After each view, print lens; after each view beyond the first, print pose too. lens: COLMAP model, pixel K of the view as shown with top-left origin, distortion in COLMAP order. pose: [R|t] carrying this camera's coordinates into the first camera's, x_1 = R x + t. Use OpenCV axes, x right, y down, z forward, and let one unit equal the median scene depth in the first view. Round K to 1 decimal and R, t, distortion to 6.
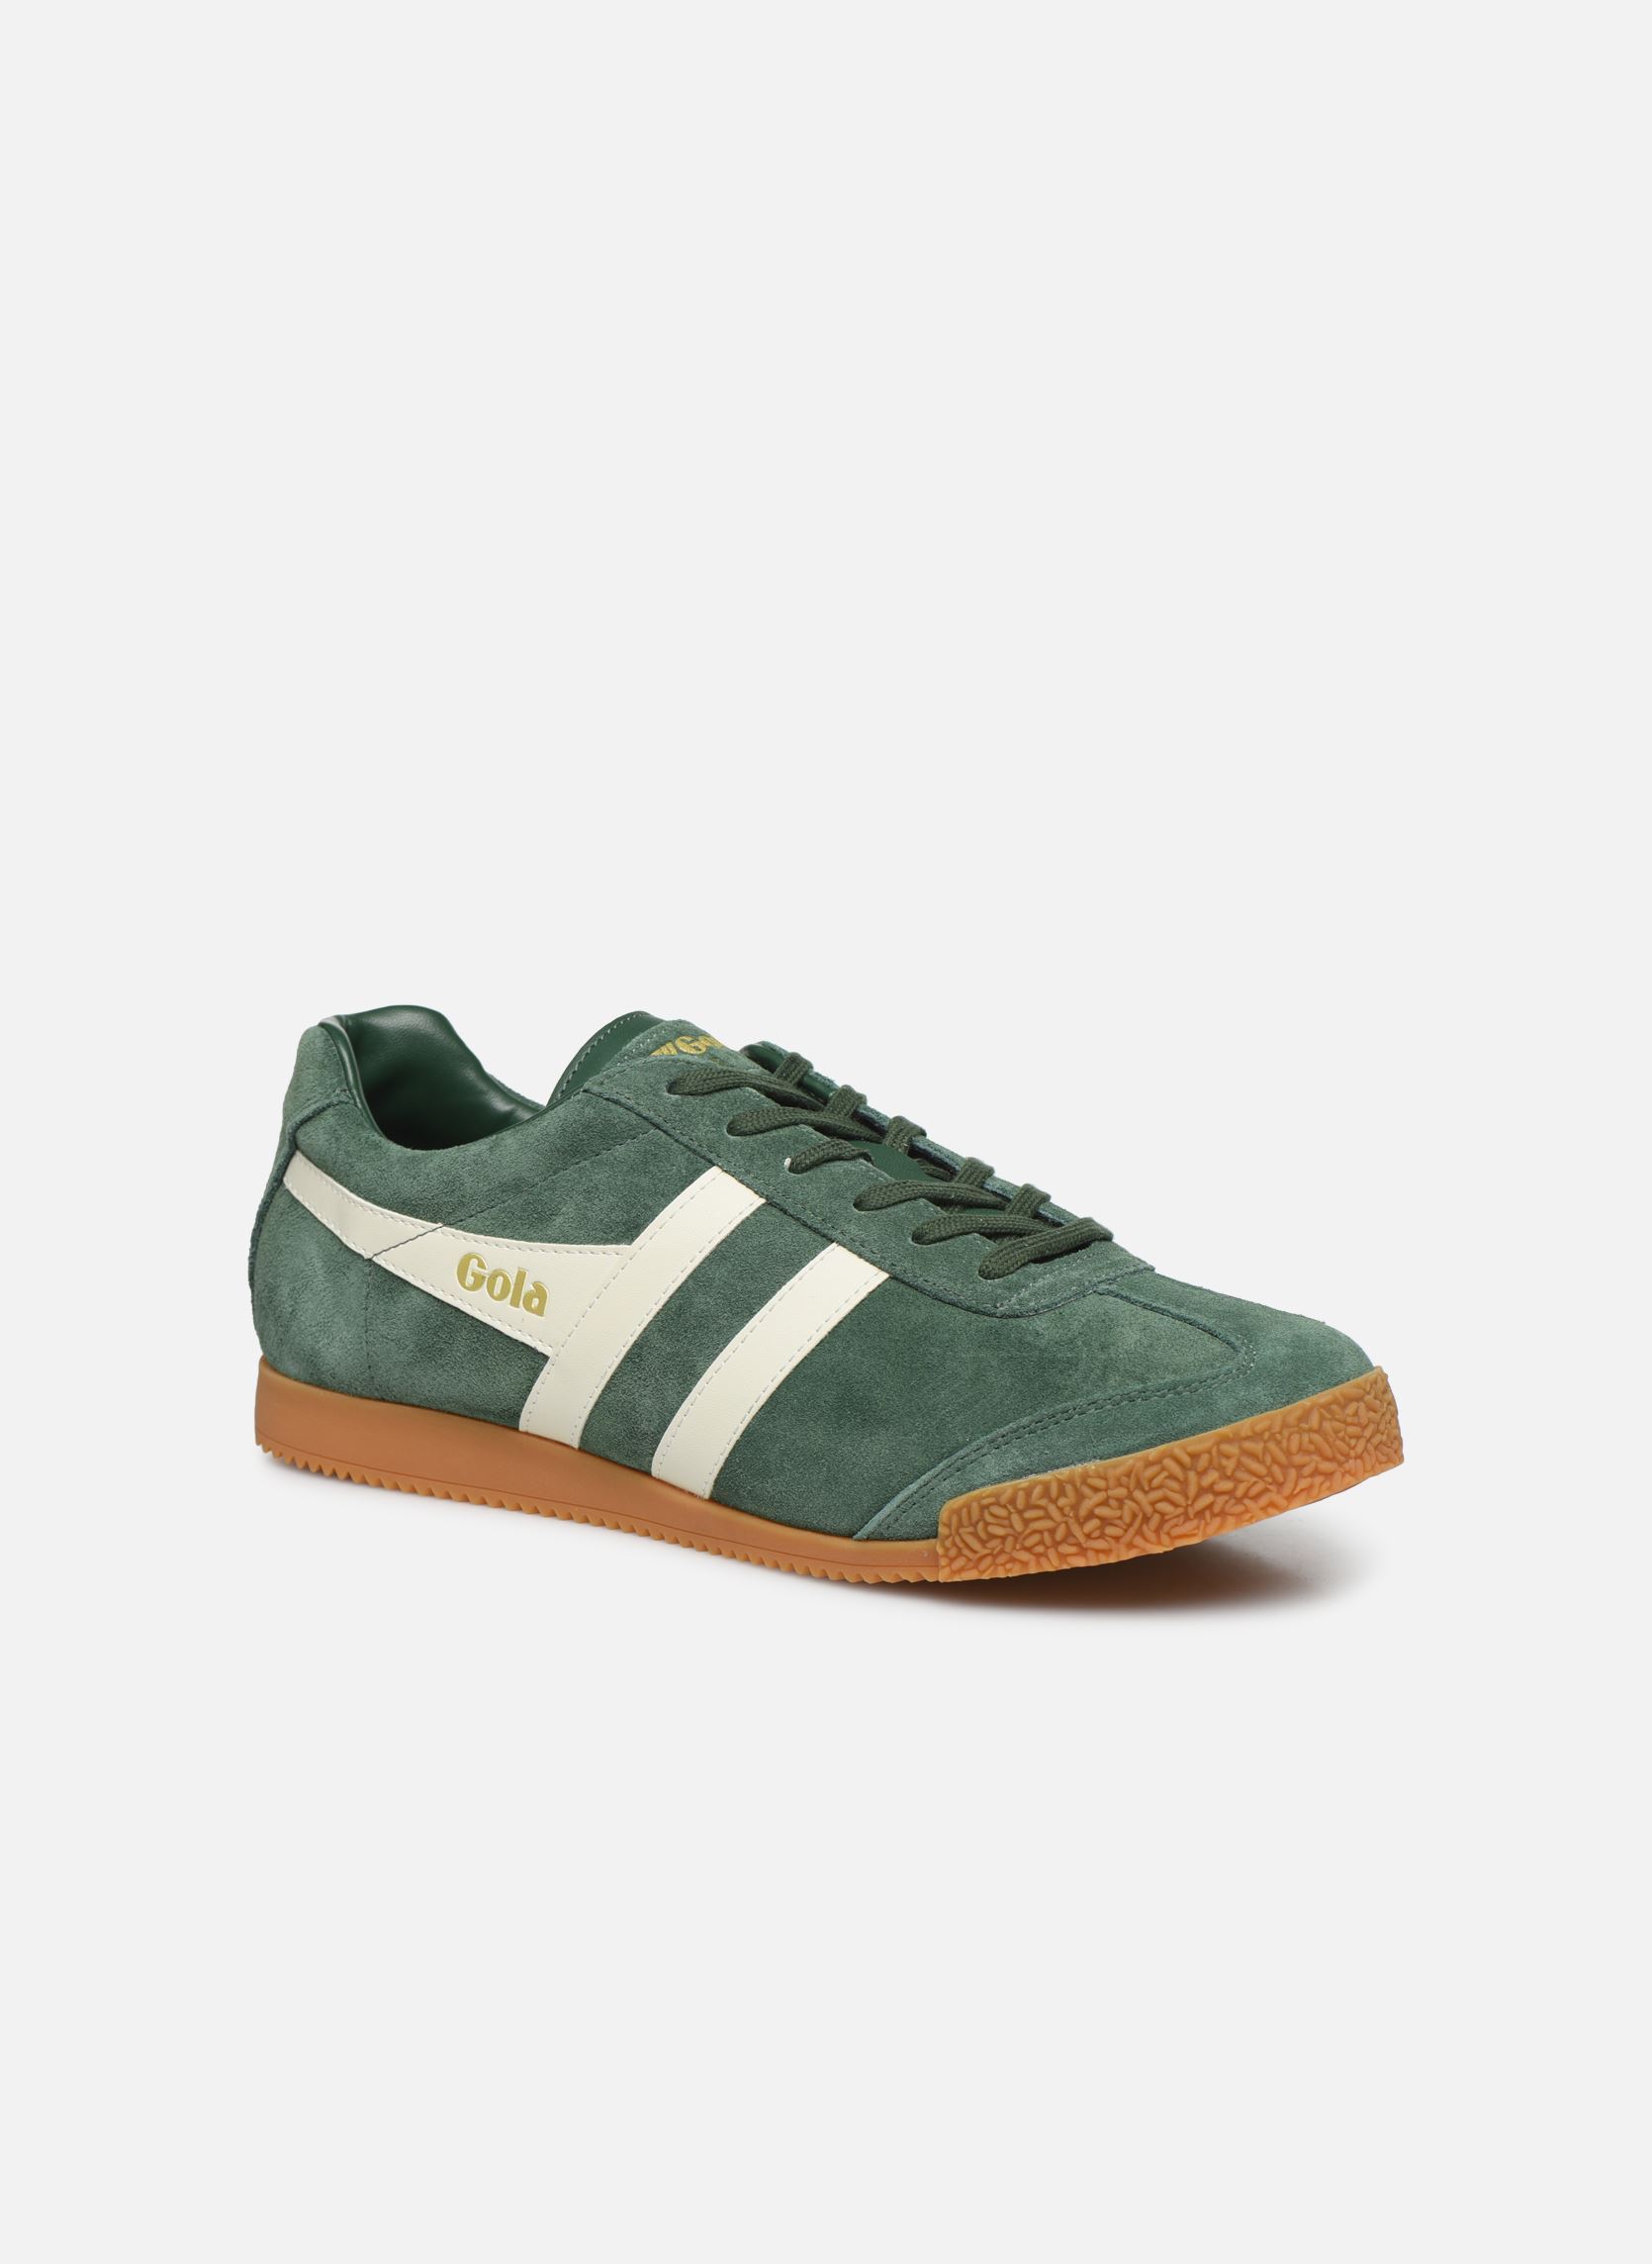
lens RADIAL K [[7437.9, 0, 826.1], [0, 7437.9, 1131.4], [0, 0, 1]] dist [-0.067375, 0.000000]
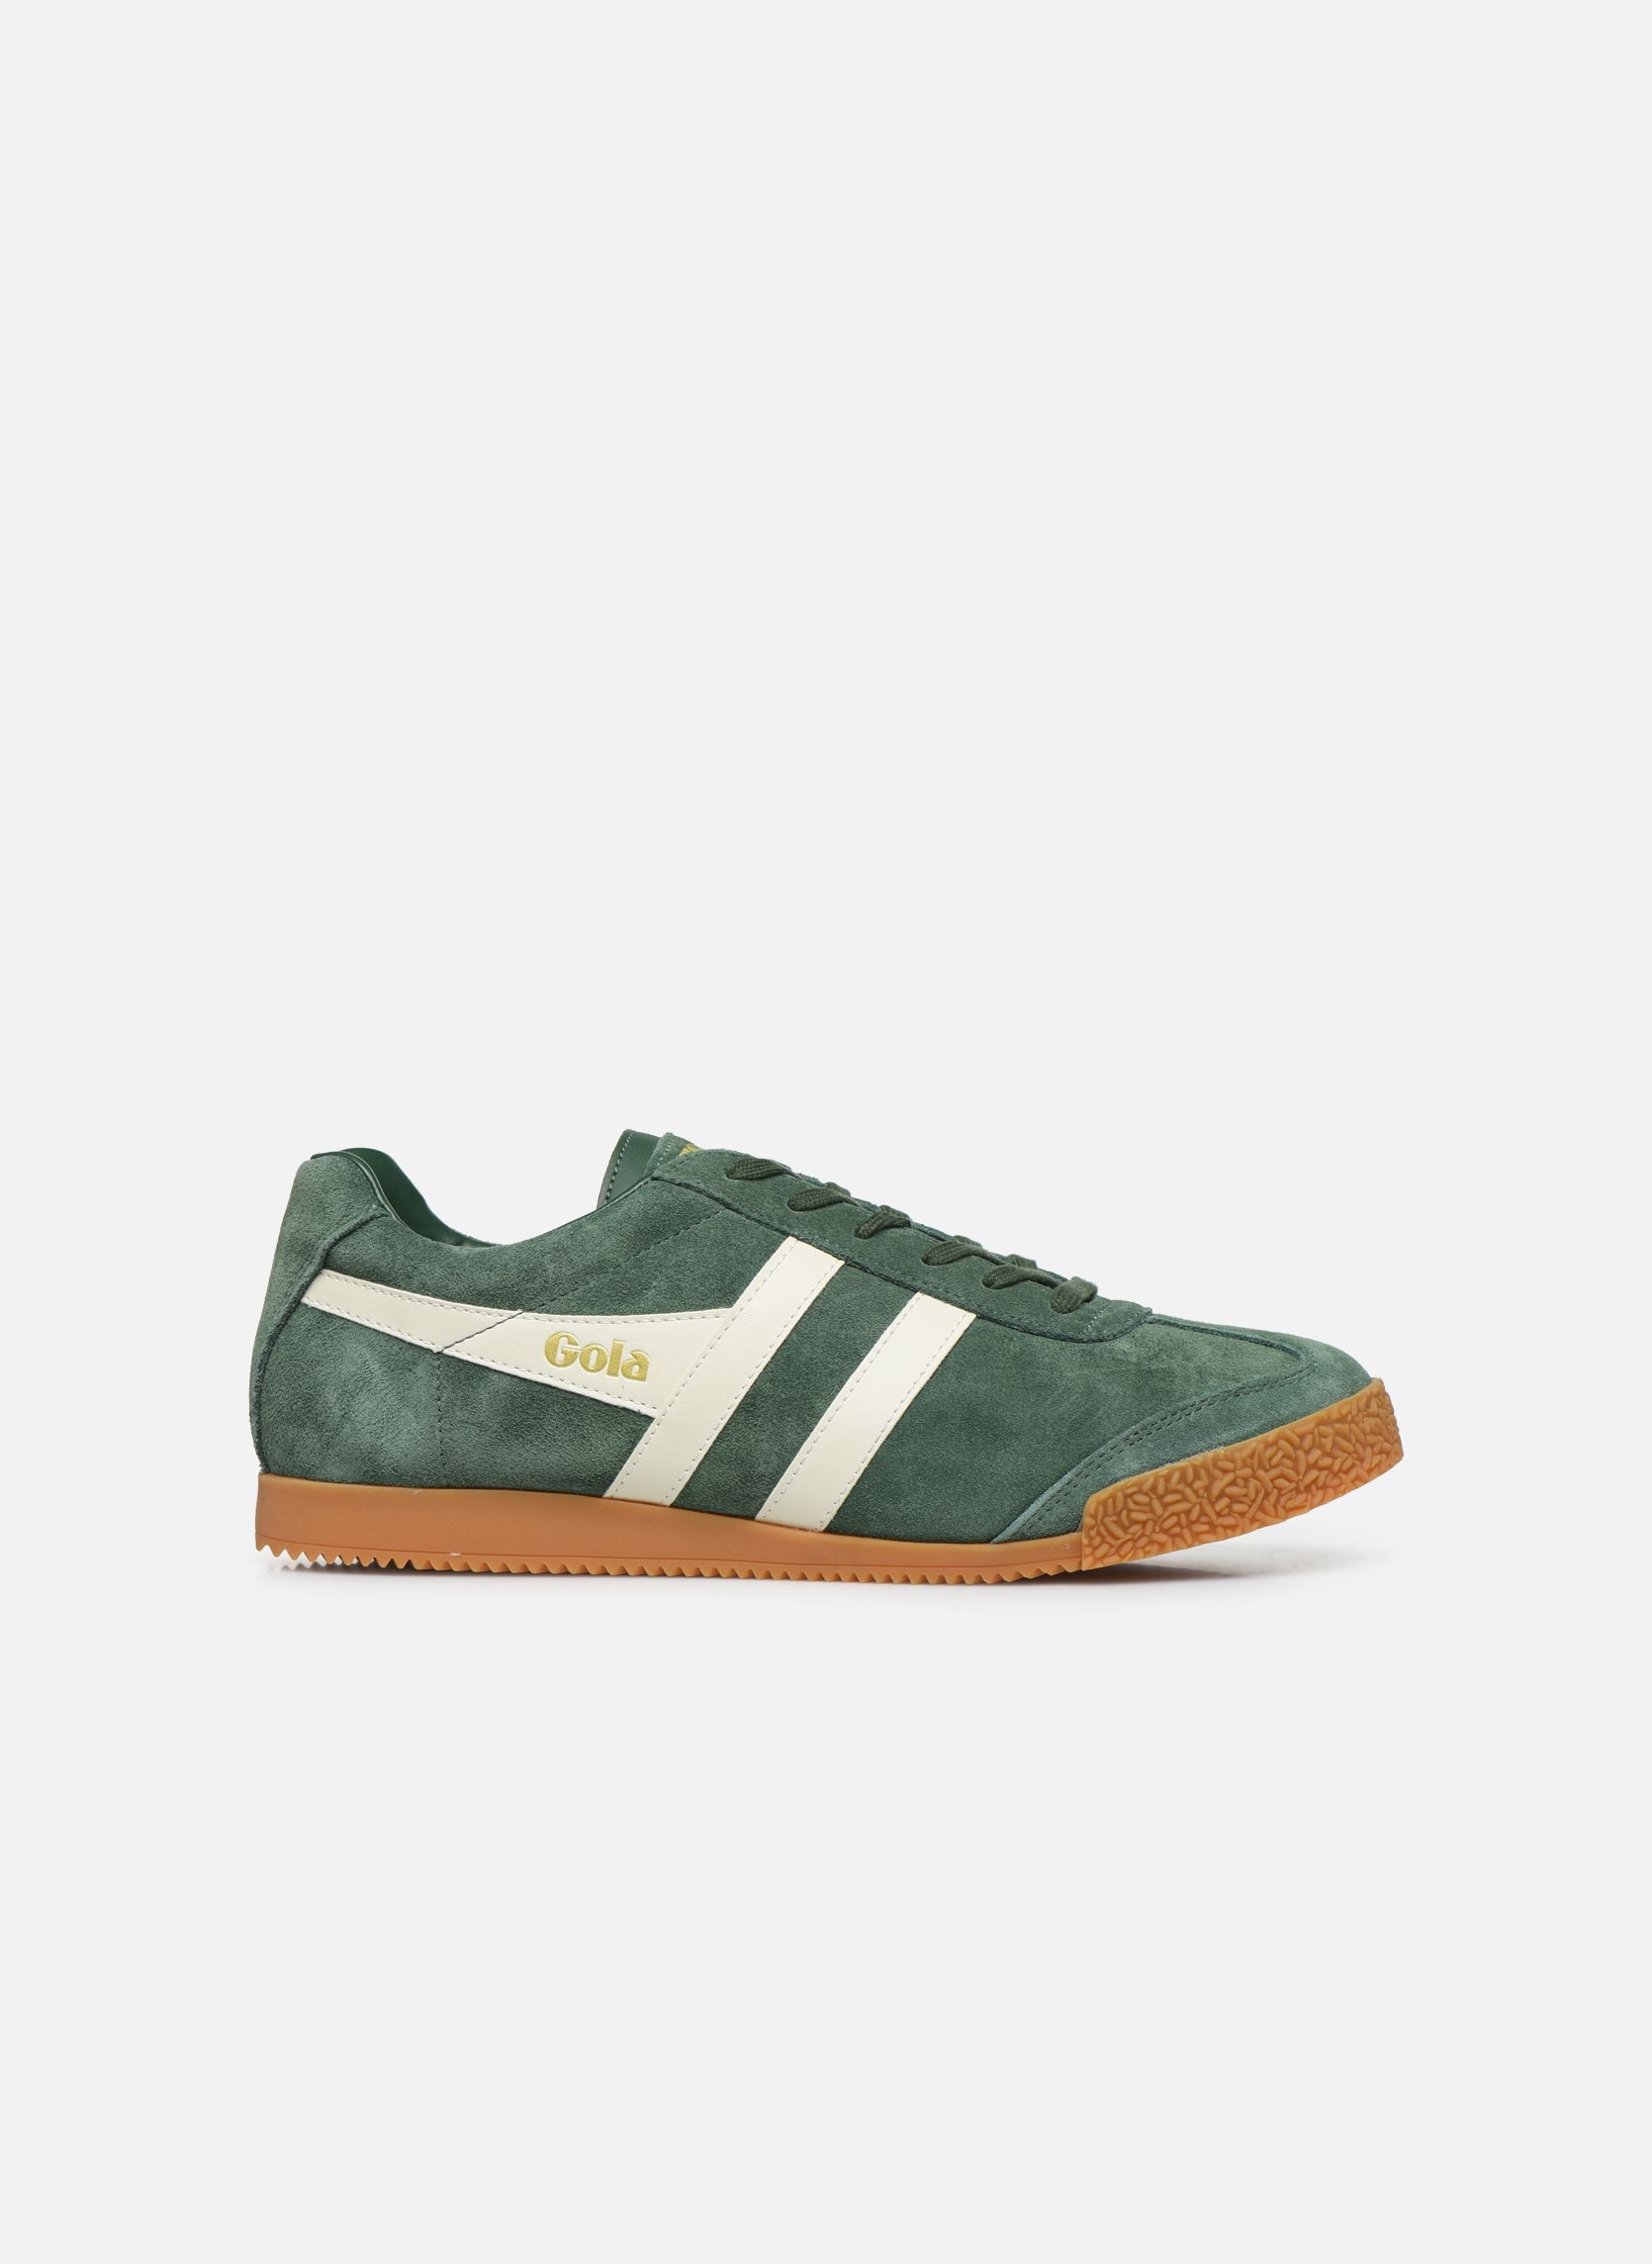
lens RADIAL K [[7437.9, 0, 826.0], [0, 7437.9, 1132.7], [0, 0, 1]] dist [-0.067375, 0.000000]
pose [[0.830842, 0.003640, 0.556496, -0.629771], [0.101770, 0.982122, -0.158365, 0.166241], [-0.547123, 0.188211, 0.815618, 0.089579]]
